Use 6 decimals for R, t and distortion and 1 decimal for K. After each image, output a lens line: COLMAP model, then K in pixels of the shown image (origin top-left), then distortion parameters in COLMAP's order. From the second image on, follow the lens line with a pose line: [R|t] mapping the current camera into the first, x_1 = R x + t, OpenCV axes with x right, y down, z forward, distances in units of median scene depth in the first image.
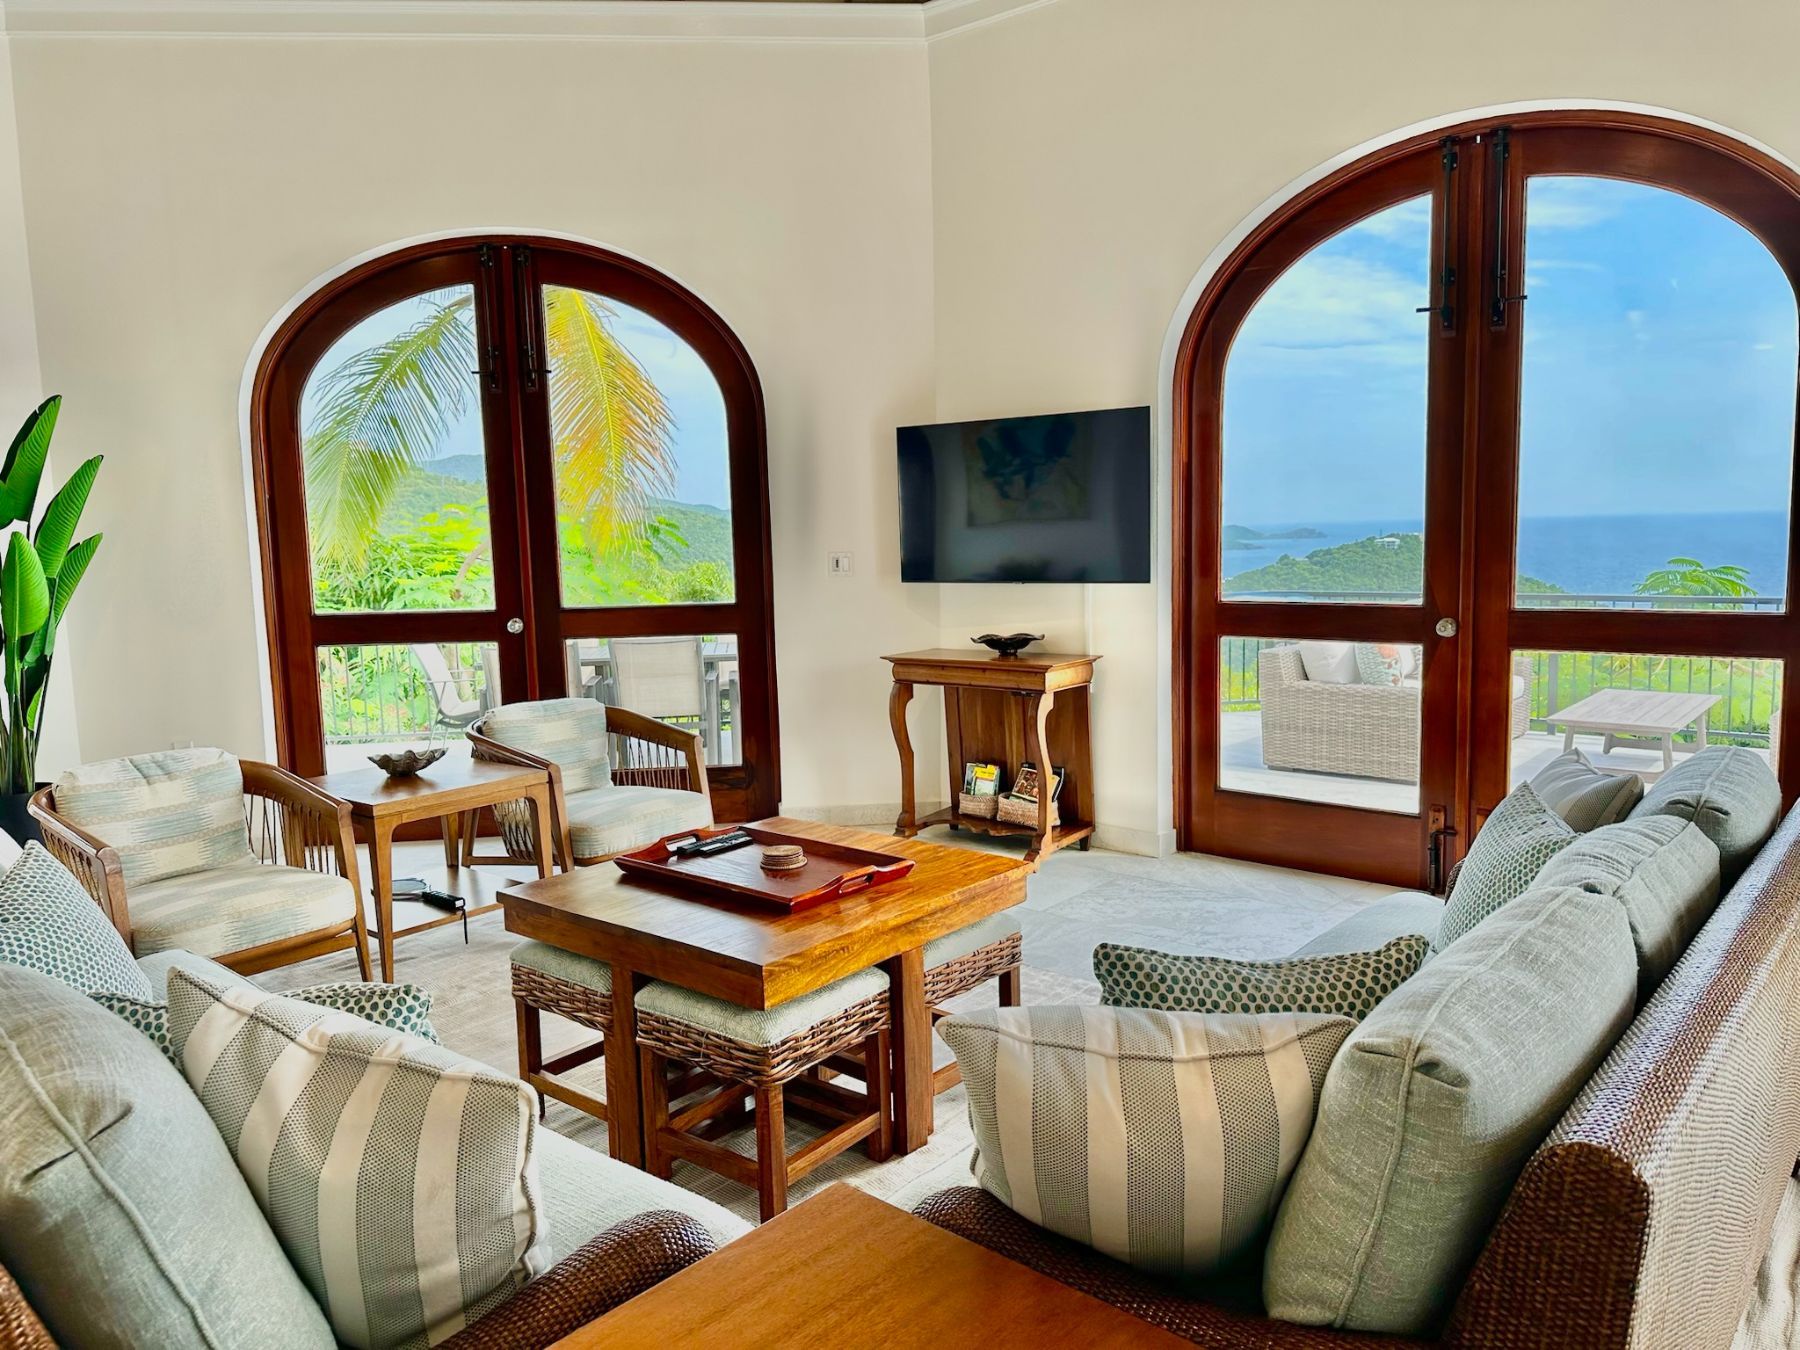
lens RADIAL K [[1265.0, 0, 900.0], [0, 1265.0, 675.0], [0, 0, 1]] dist [0.006082, -0.009367]
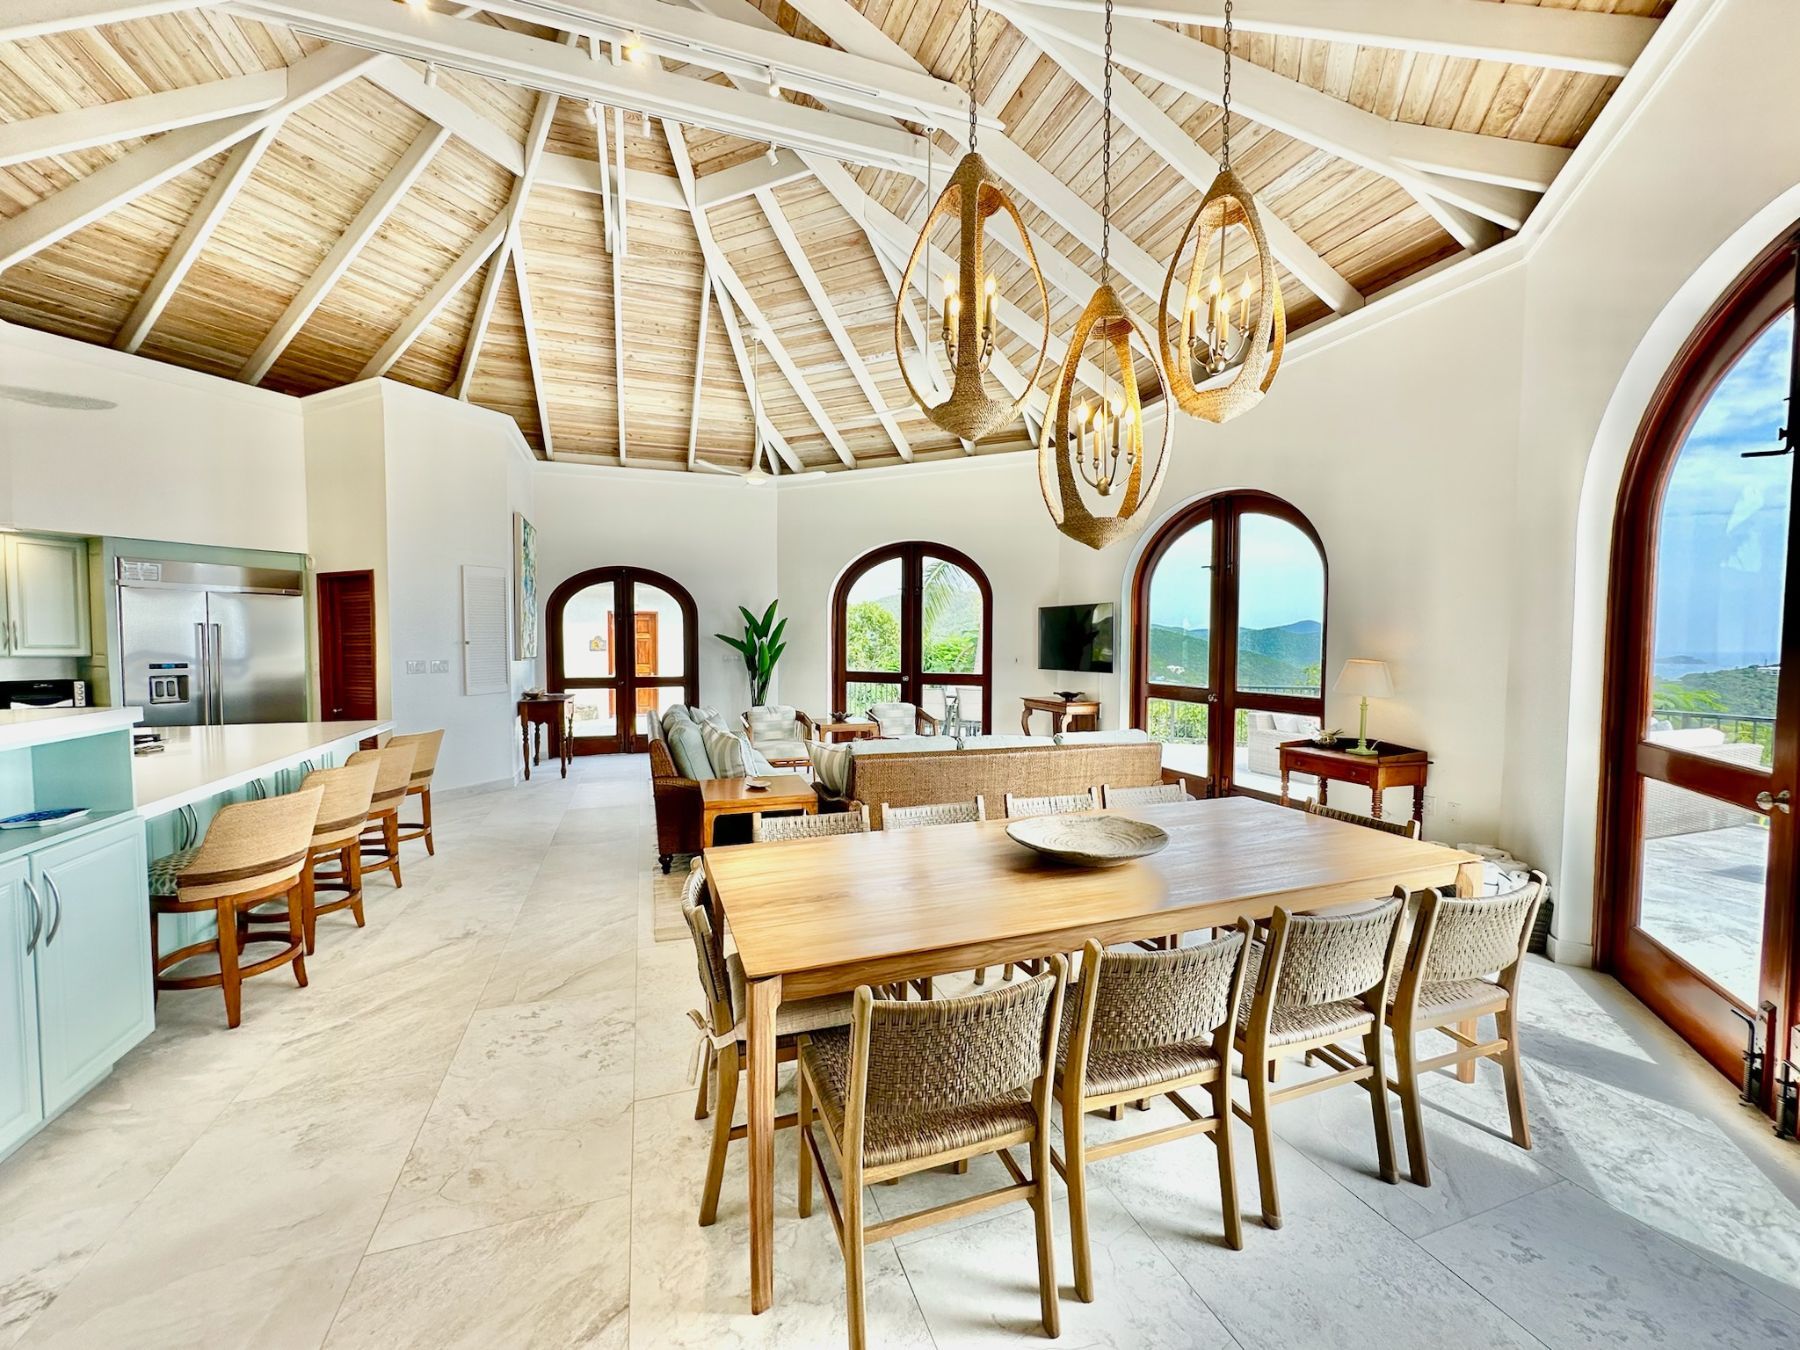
lens RADIAL K [[715.3, 0, 896.5], [0, 715.3, 669.2], [0, 0, 1]] dist [0.001462, -0.000133]
pose [[0.861037, 0.047990, -0.506274, 0.502270], [-0.085370, 0.995050, -0.050870, 0.024277], [0.501326, 0.087022, 0.860871, -0.386791]]
